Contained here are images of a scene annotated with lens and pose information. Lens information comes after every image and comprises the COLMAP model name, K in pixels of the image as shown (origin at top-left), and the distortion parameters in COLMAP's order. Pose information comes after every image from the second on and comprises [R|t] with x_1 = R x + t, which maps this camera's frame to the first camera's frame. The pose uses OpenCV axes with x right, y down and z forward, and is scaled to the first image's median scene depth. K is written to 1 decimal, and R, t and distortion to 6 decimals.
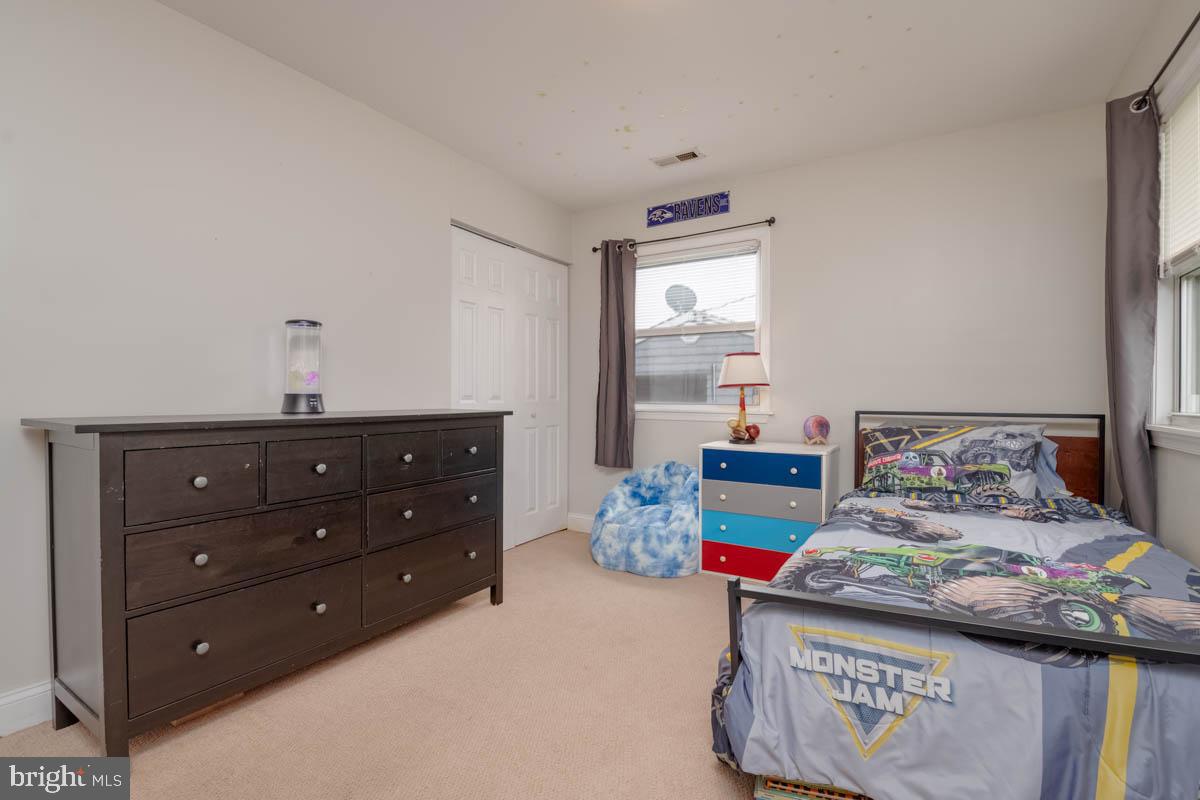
lens RADIAL K [[537.1, 0, 619.9], [0, 537.1, 399.3], [0, 0, 1]] dist [-0.001705, -0.007687]
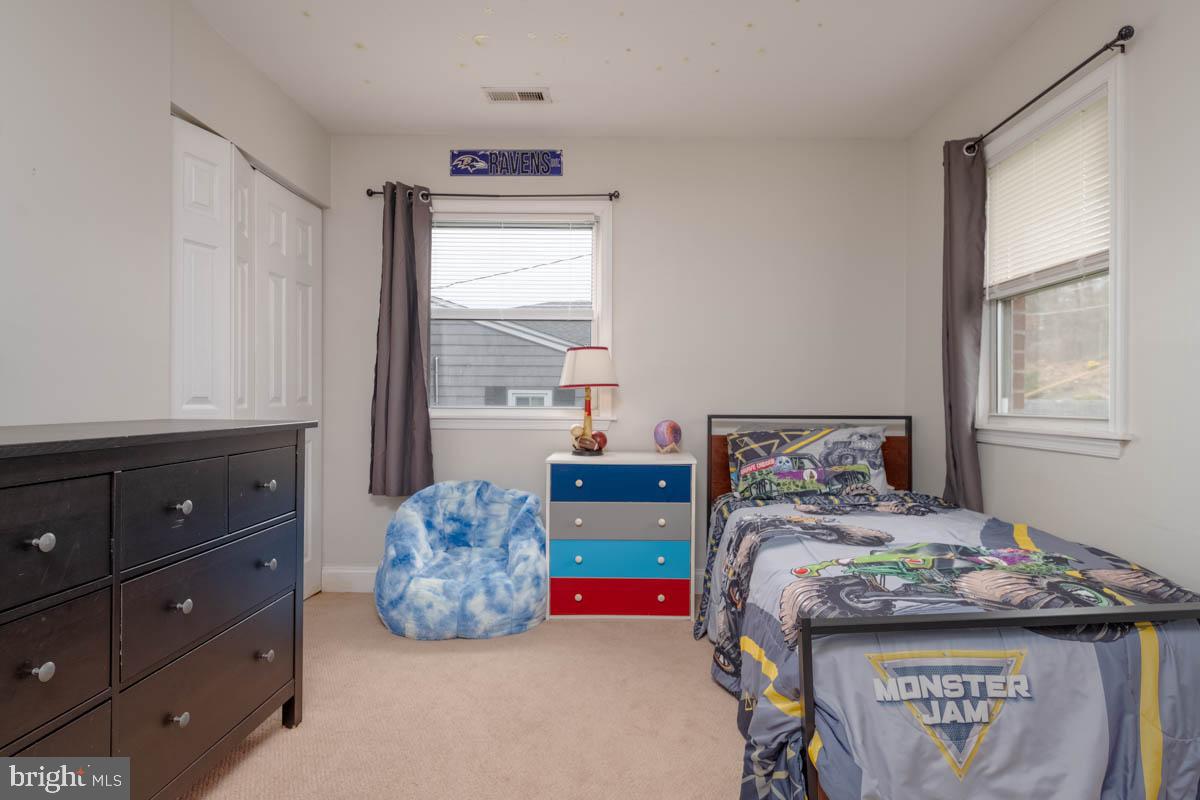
lens RADIAL K [[636.1, 0, 621.5], [0, 636.1, 397.8], [0, 0, 1]] dist [0.001125, -0.001259]
pose [[0.852427, 0.002773, 0.522840, -0.319085], [0.000501, 0.999981, -0.006120, -0.001398], [-0.522847, 0.005479, 0.852409, 0.166962]]
